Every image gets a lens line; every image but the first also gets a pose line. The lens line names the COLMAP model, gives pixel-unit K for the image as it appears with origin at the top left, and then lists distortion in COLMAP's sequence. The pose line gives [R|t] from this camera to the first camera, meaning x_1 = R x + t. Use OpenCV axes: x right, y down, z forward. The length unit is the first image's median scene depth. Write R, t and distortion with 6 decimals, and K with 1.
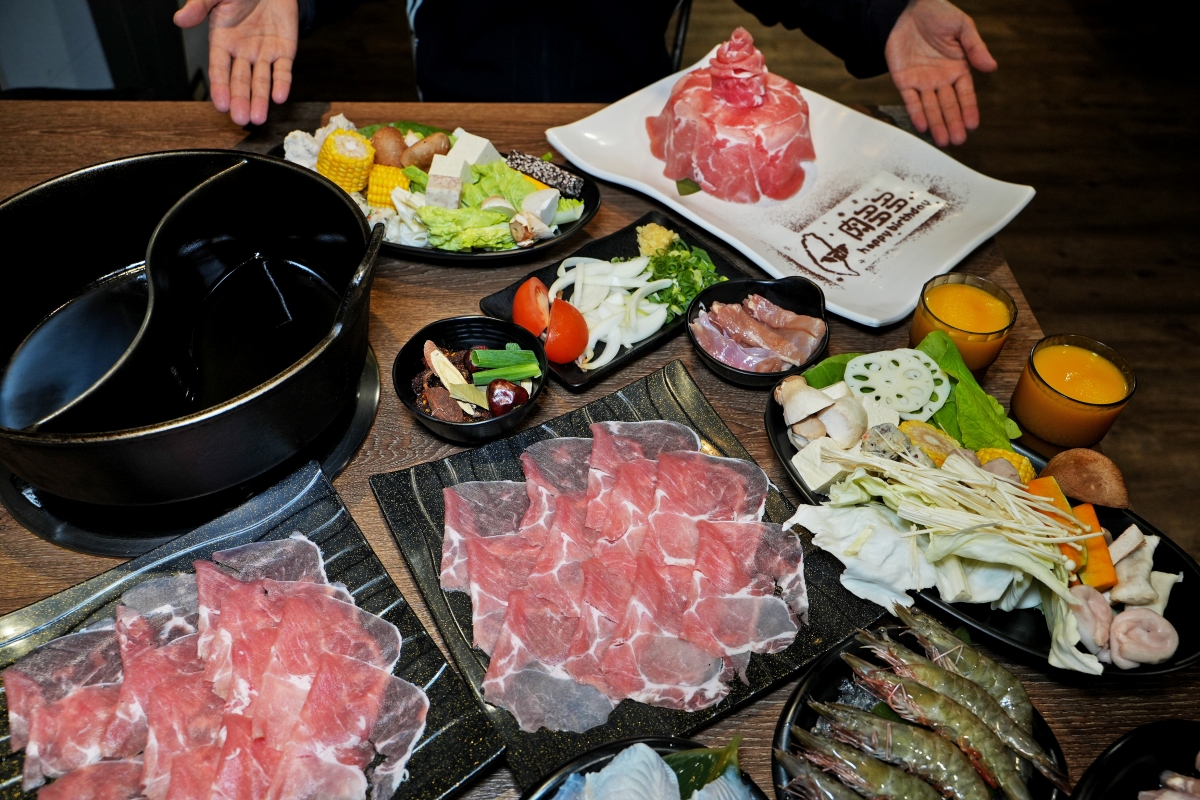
lens RADIAL K [[942.7, 0, 600.0], [0, 942.7, 400.0], [0, 0, 1]] dist [-0.012324, -0.002340]
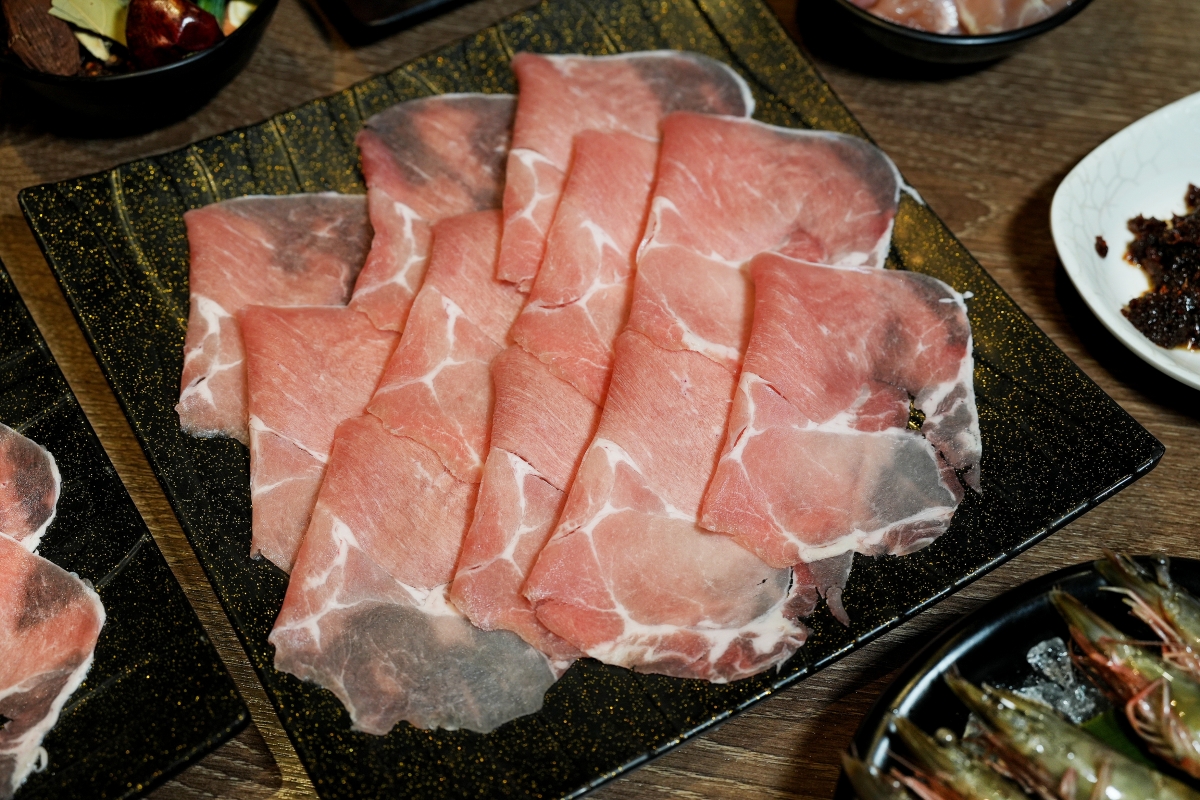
lens RADIAL K [[1680.8, 0, 600.0], [0, 1680.8, 400.0], [0, 0, 1]] dist [-0.026009, 0.044997]
pose [[0.999707, -0.021351, -0.011411, 0.044197], [0.023246, 0.978221, 0.206262, 0.020627], [0.006759, -0.206467, 0.978430, 0.198221]]
